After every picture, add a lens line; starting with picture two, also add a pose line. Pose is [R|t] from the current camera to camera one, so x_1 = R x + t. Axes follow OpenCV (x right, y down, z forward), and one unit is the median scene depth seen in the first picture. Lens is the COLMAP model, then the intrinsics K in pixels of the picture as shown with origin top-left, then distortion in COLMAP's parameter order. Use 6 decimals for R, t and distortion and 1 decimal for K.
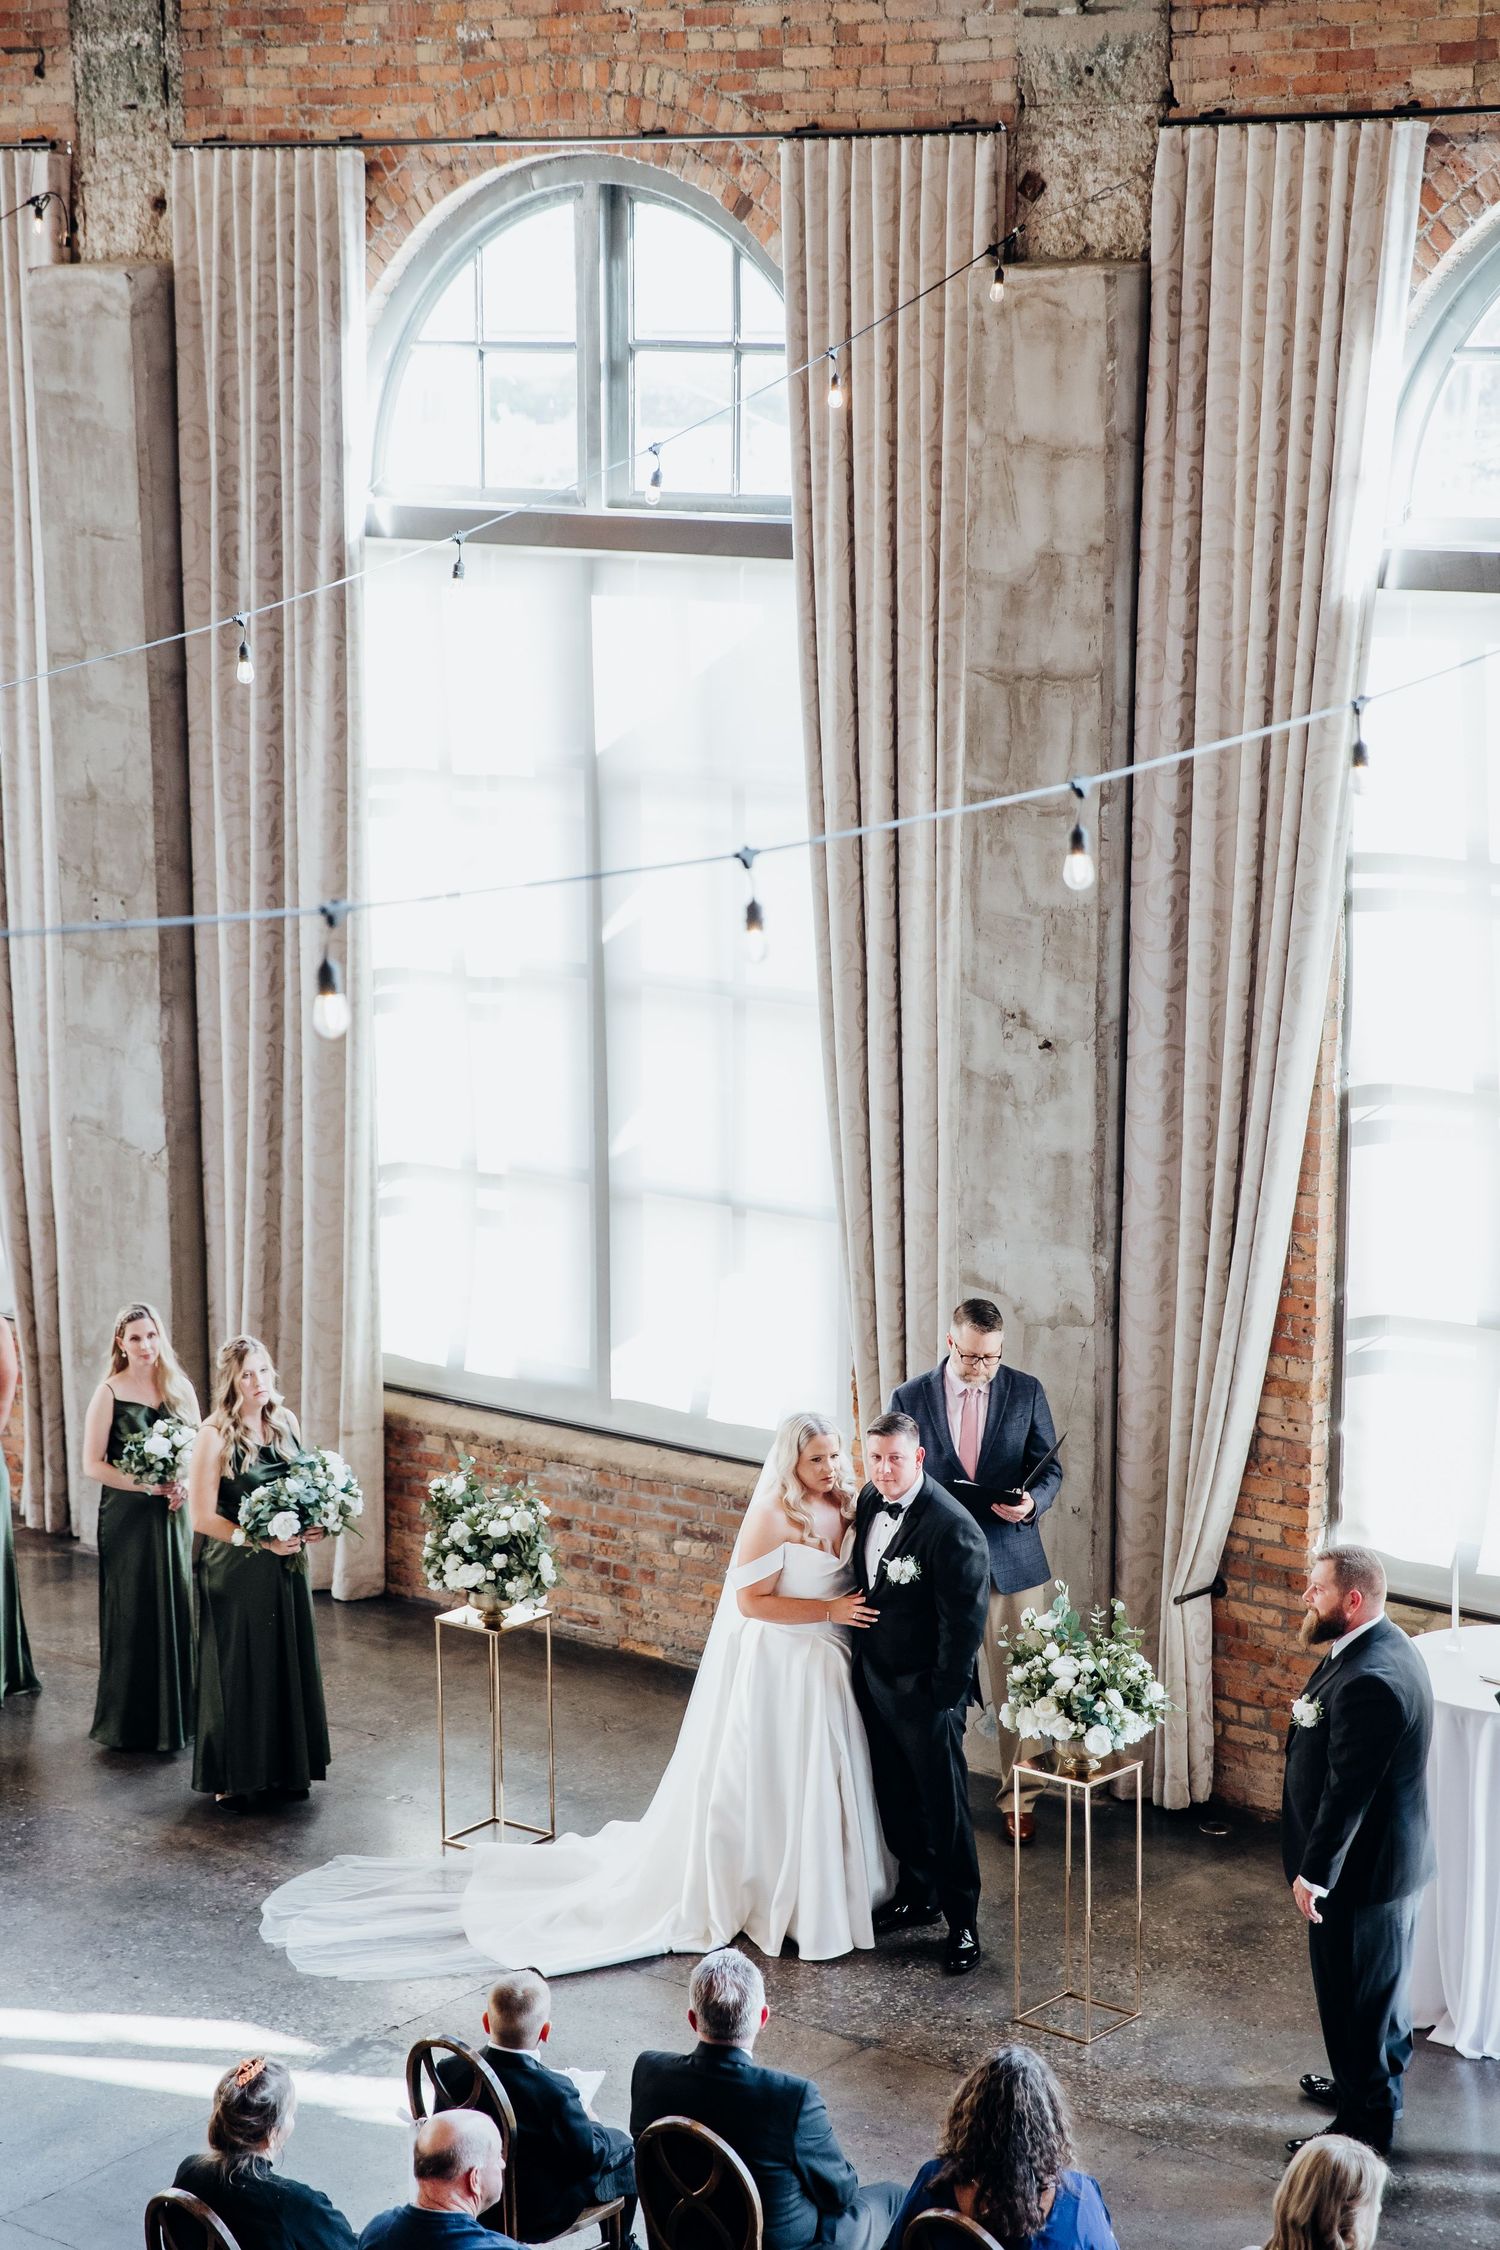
lens RADIAL K [[4616.5, 0, 749.5], [0, 4616.5, 1111.8], [0, 0, 1]] dist [0.218146, 0.000000]
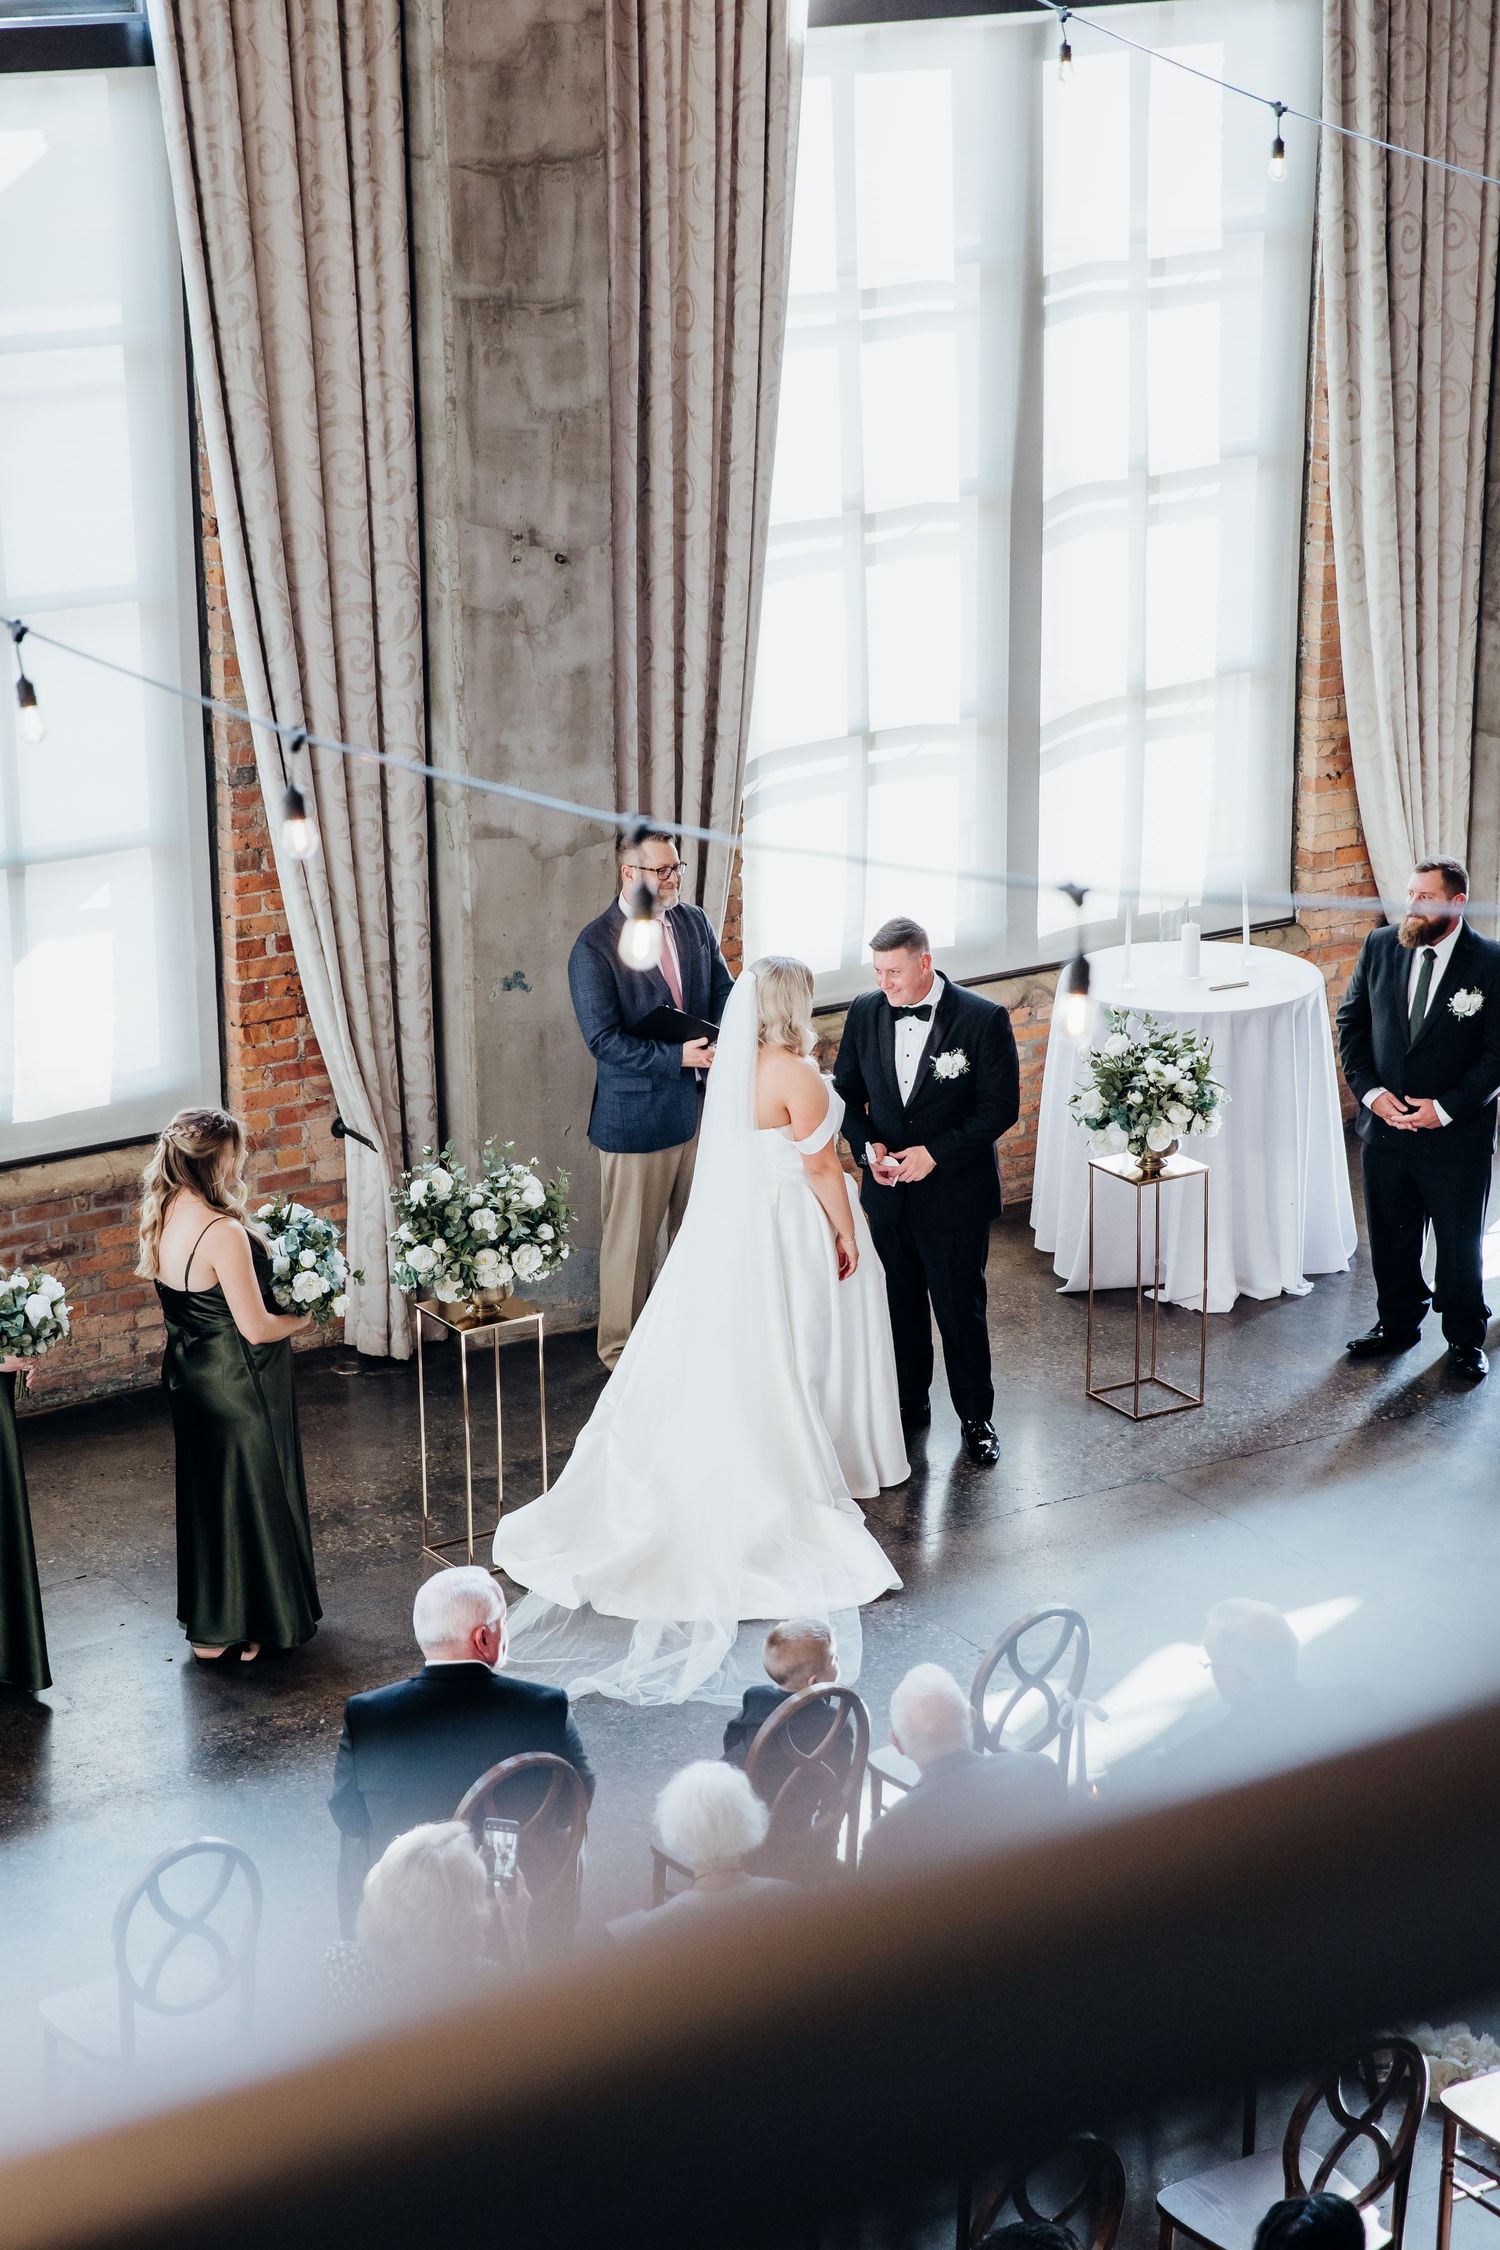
lens RADIAL K [[4616.5, 0, 735.5], [0, 4616.5, 1105.9], [0, 0, 1]] dist [0.218146, 0.000000]
pose [[0.323049, -0.283064, 0.903058, -0.812363], [0.190072, 0.954184, 0.231096, -0.119802], [-0.927099, 0.096991, 0.362051, 0.631321]]
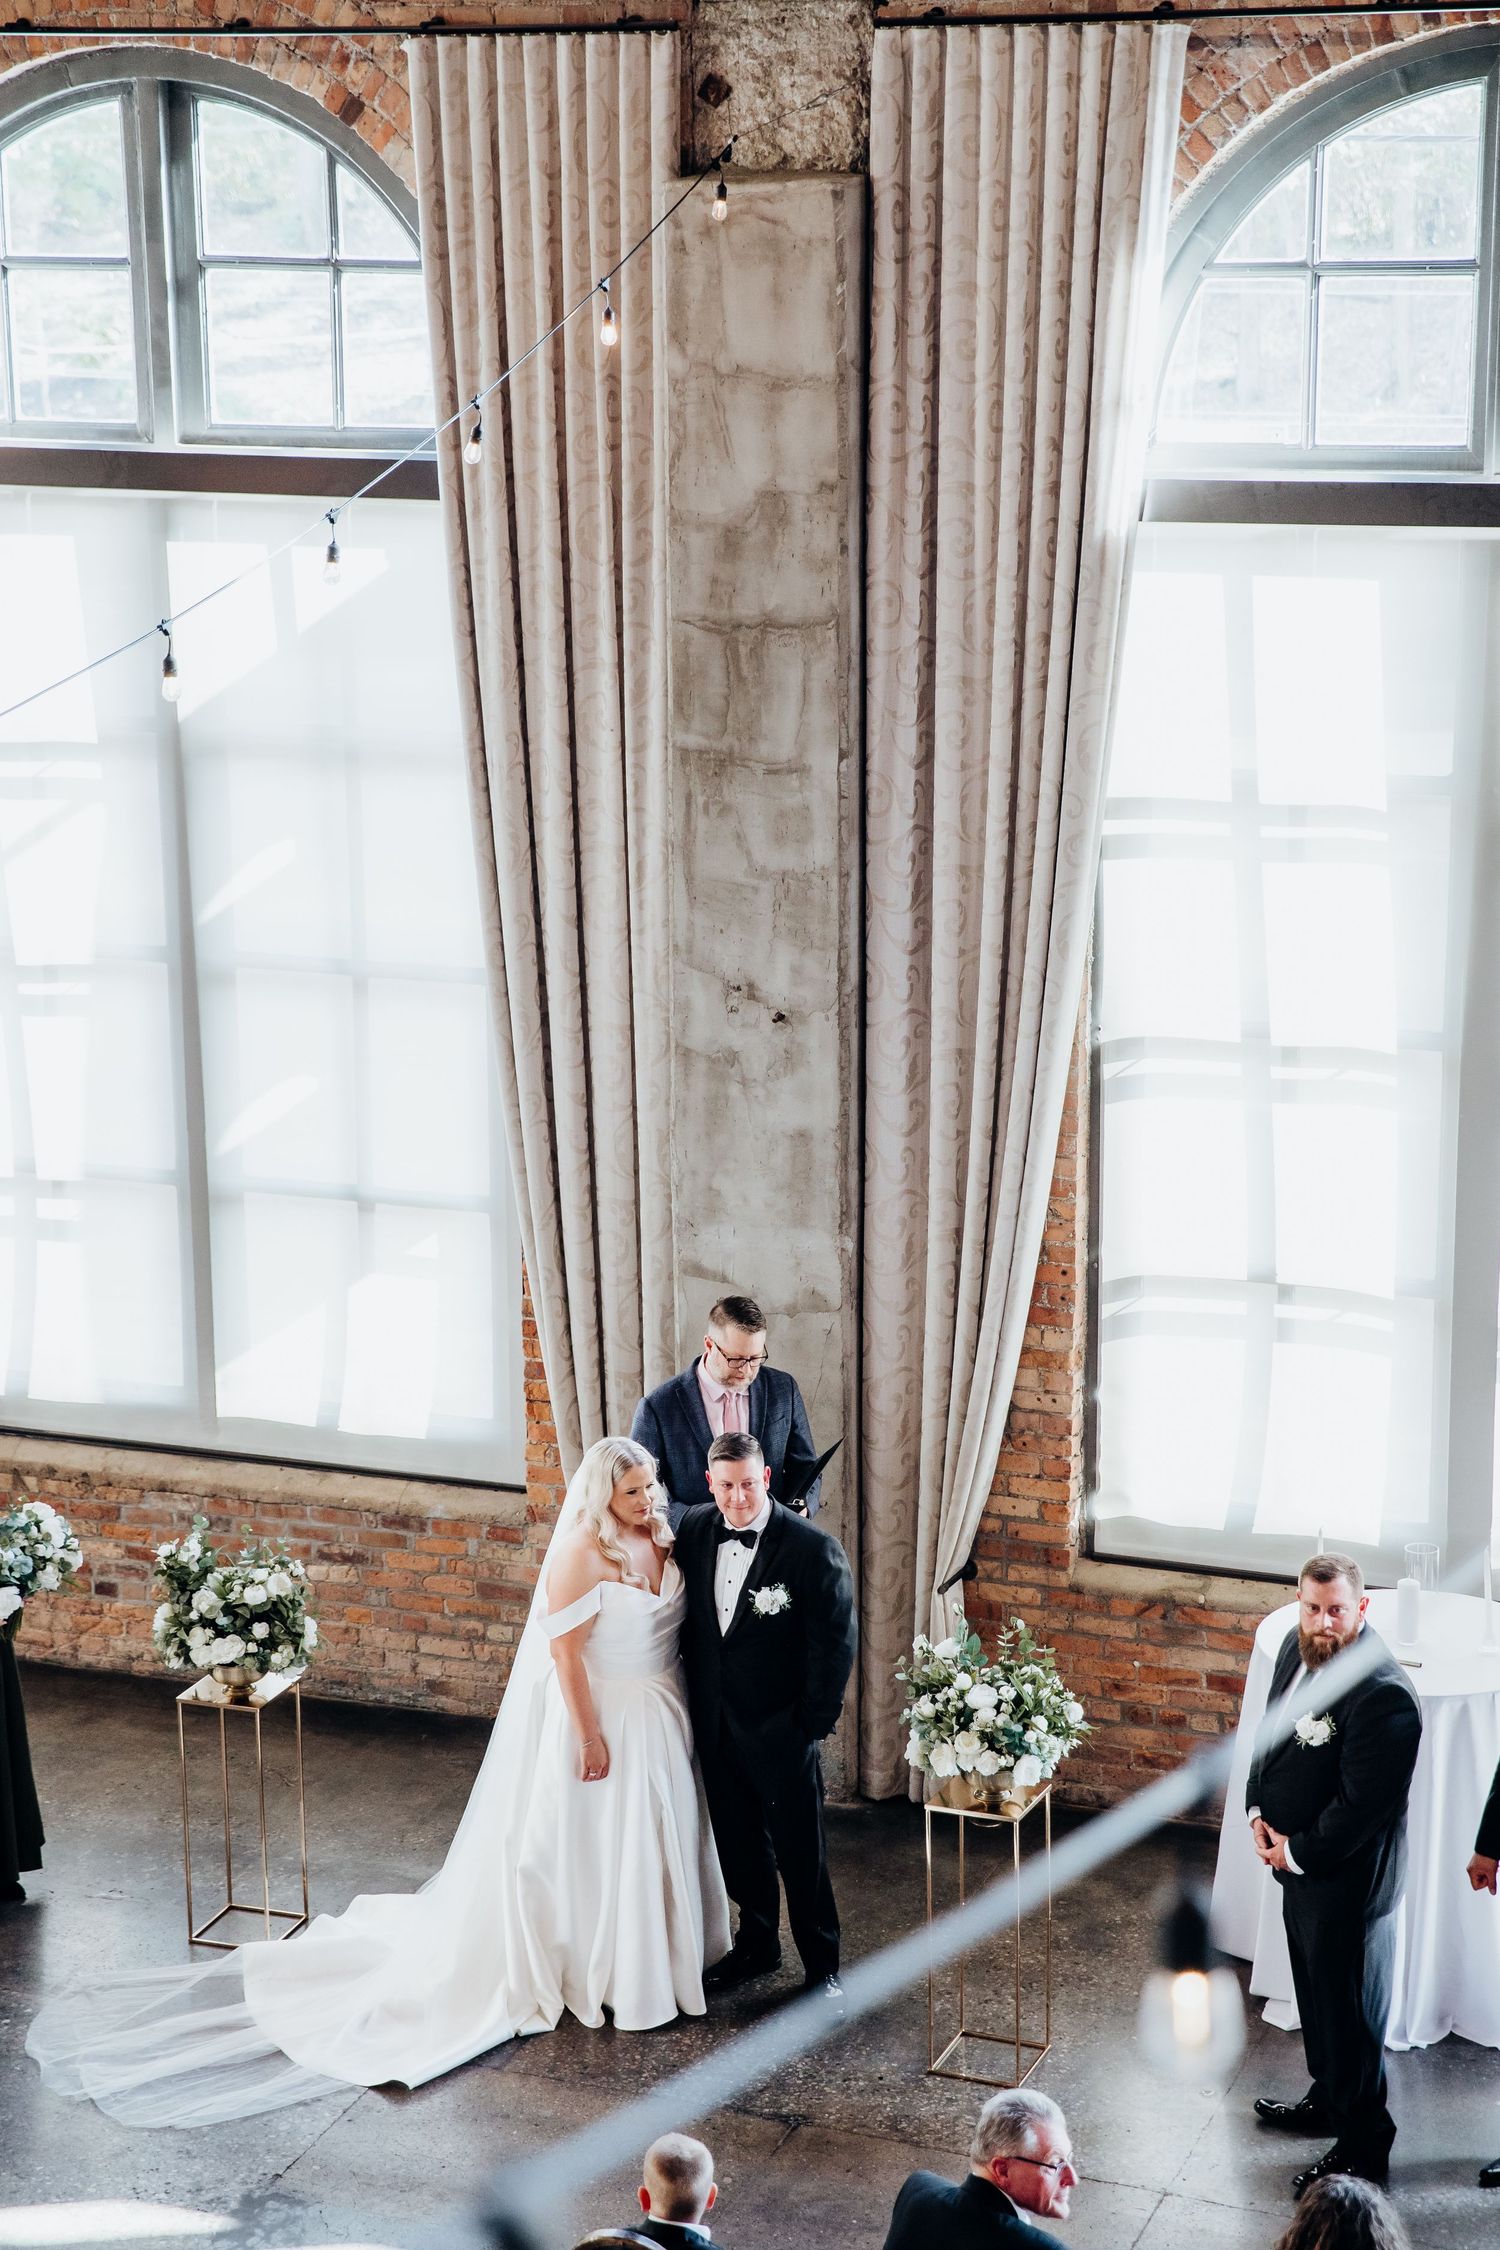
lens RADIAL K [[4616.5, 0, 755.5], [0, 4616.5, 1126.9], [0, 0, 1]] dist [0.218146, 0.000000]
pose [[0.957004, -0.075824, 0.279989, -0.203243], [0.062661, 0.996480, 0.055680, -0.044637], [-0.283226, -0.035742, 0.958387, 0.104252]]
